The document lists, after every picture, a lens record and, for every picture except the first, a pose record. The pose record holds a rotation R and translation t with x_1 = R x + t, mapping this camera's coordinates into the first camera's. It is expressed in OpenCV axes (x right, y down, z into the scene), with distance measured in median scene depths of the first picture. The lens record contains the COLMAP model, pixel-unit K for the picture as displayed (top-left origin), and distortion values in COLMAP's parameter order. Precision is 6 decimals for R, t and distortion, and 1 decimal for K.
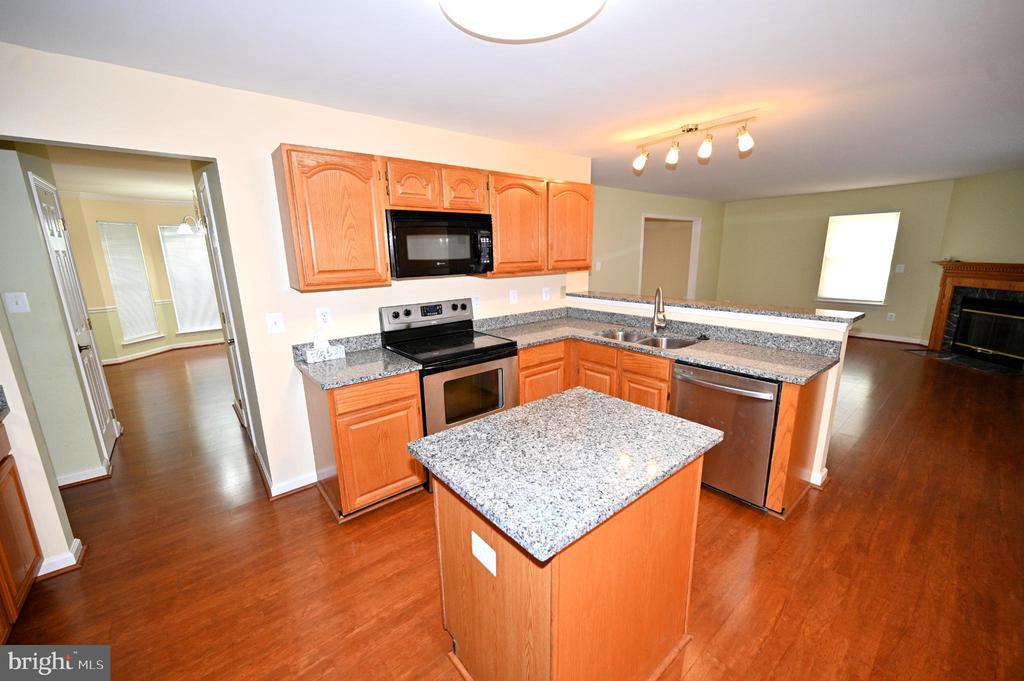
lens RADIAL K [[401.7, 0, 511.4], [0, 401.7, 341.6], [0, 0, 1]] dist [-0.003435, 0.000626]
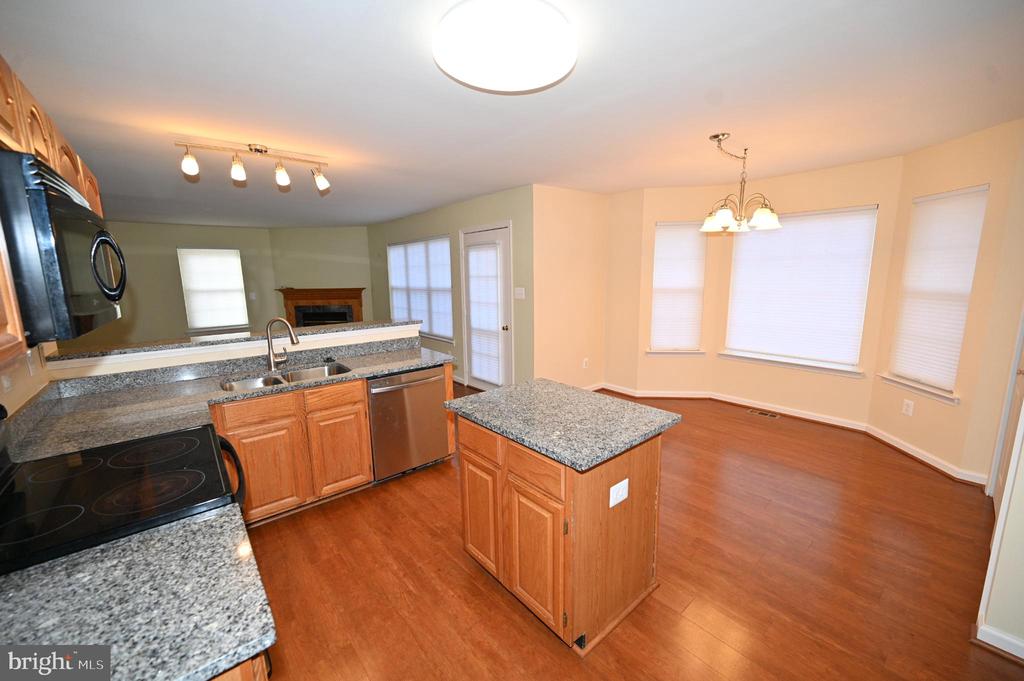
lens RADIAL K [[401.7, 0, 514.6], [0, 401.7, 339.8], [0, 0, 1]] dist [-0.003435, 0.000626]
pose [[-0.016814, -0.147916, 0.988857, -0.519771], [0.235808, 0.960512, 0.147686, -0.095285], [-0.971654, 0.235664, 0.018729, 0.474655]]
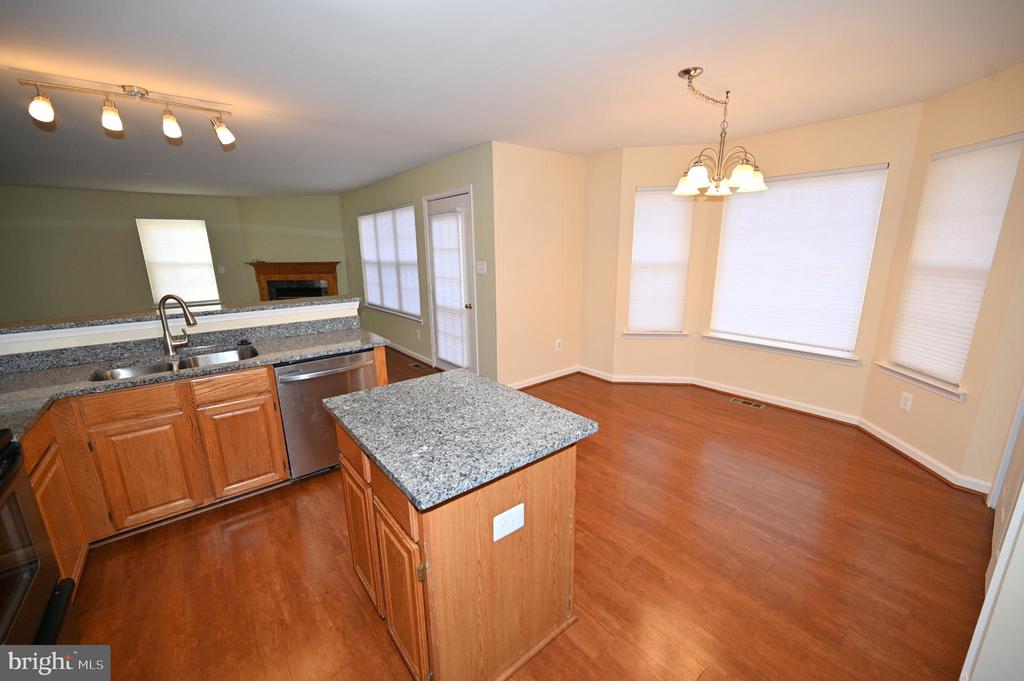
lens RADIAL K [[401.7, 0, 516.6], [0, 401.7, 344.2], [0, 0, 1]] dist [-0.003435, 0.000626]
pose [[0.002091, -0.217708, 0.976012, -0.395850], [0.232838, 0.949294, 0.211249, -0.052854], [-0.972513, 0.226811, 0.052675, 0.326392]]
